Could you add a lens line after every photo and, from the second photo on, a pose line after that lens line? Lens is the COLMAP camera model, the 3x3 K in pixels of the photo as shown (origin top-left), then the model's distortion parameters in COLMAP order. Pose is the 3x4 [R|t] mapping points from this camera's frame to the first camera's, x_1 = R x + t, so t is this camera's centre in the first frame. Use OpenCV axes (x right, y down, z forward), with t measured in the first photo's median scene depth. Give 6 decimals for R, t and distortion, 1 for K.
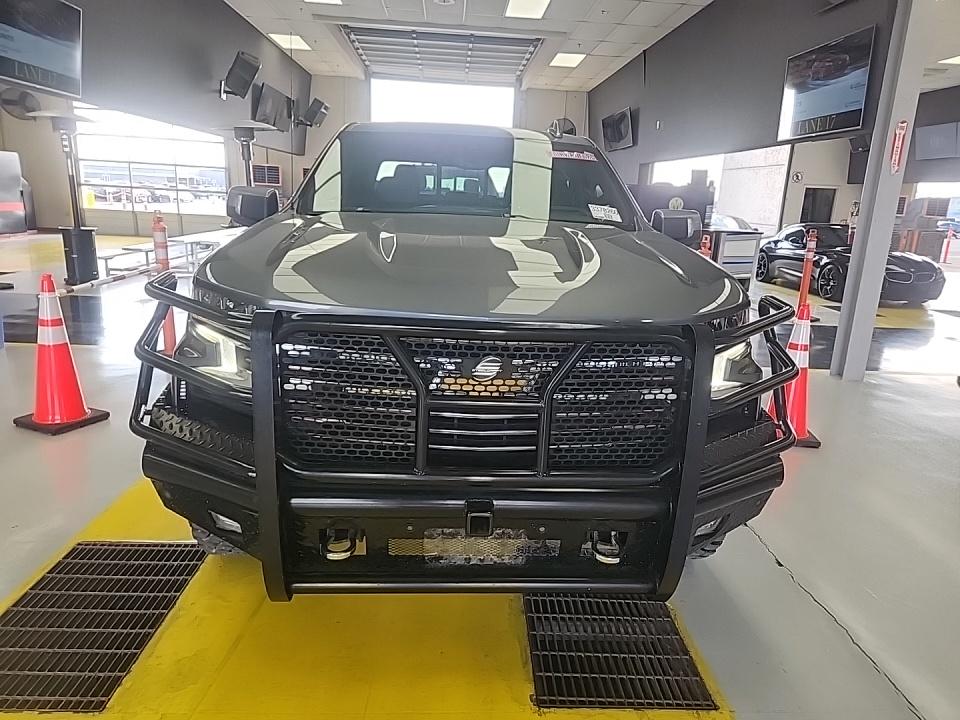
lens RADIAL K [[655.0, 0, 476.2], [0, 655.0, 353.3], [0, 0, 1]] dist [0.032134, -0.002688]
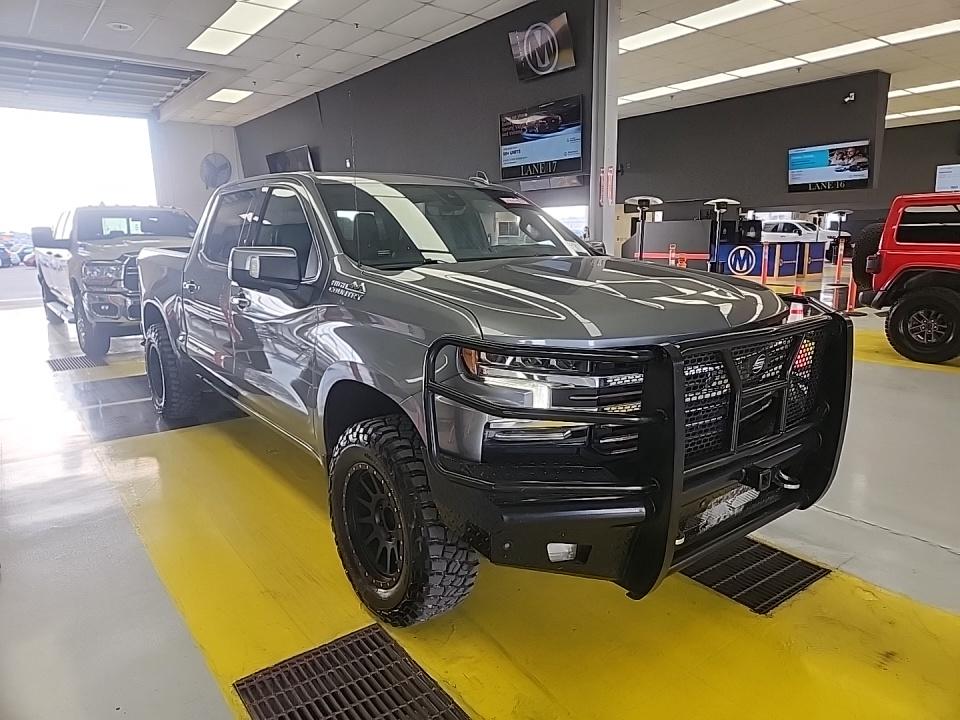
lens RADIAL K [[652.4, 0, 480.0], [0, 652.4, 360.0], [0, 0, 1]] dist [0.043411, -0.045470]
pose [[0.824113, -0.159562, 0.543487, -0.326322], [0.178469, 0.983777, 0.018207, -0.030562], [-0.537575, 0.081991, 0.839220, 0.047448]]
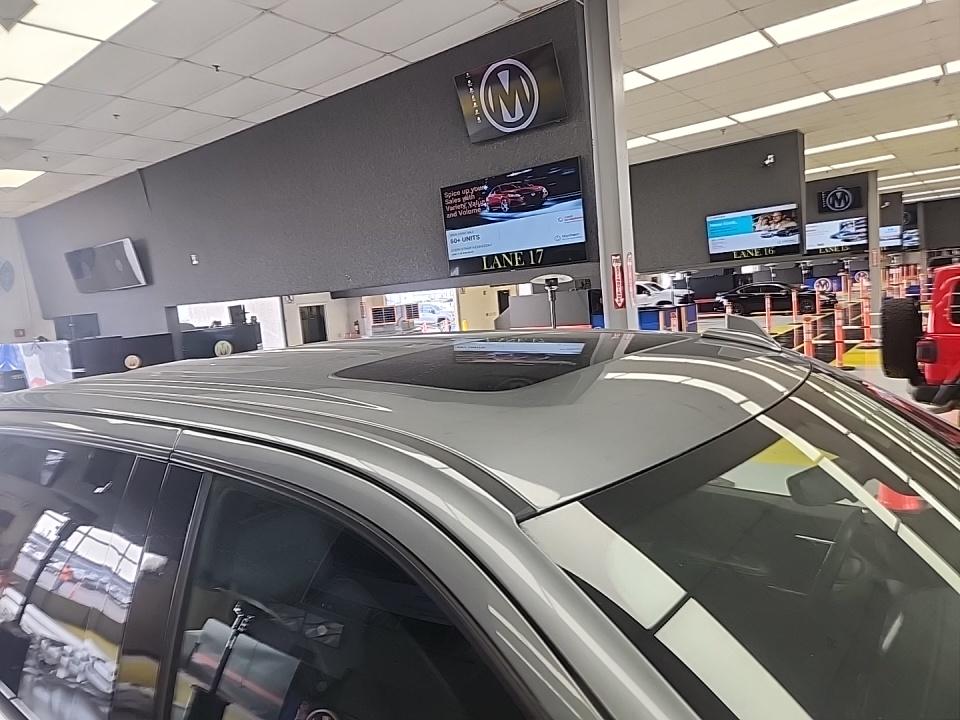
lens RADIAL K [[652.4, 0, 480.0], [0, 652.4, 360.0], [0, 0, 1]] dist [0.043411, -0.045470]
pose [[0.646567, -0.175624, 0.742366, -0.200513], [0.289464, 0.956843, -0.025746, -0.213949], [-0.705806, 0.231535, 0.669499, 0.493128]]
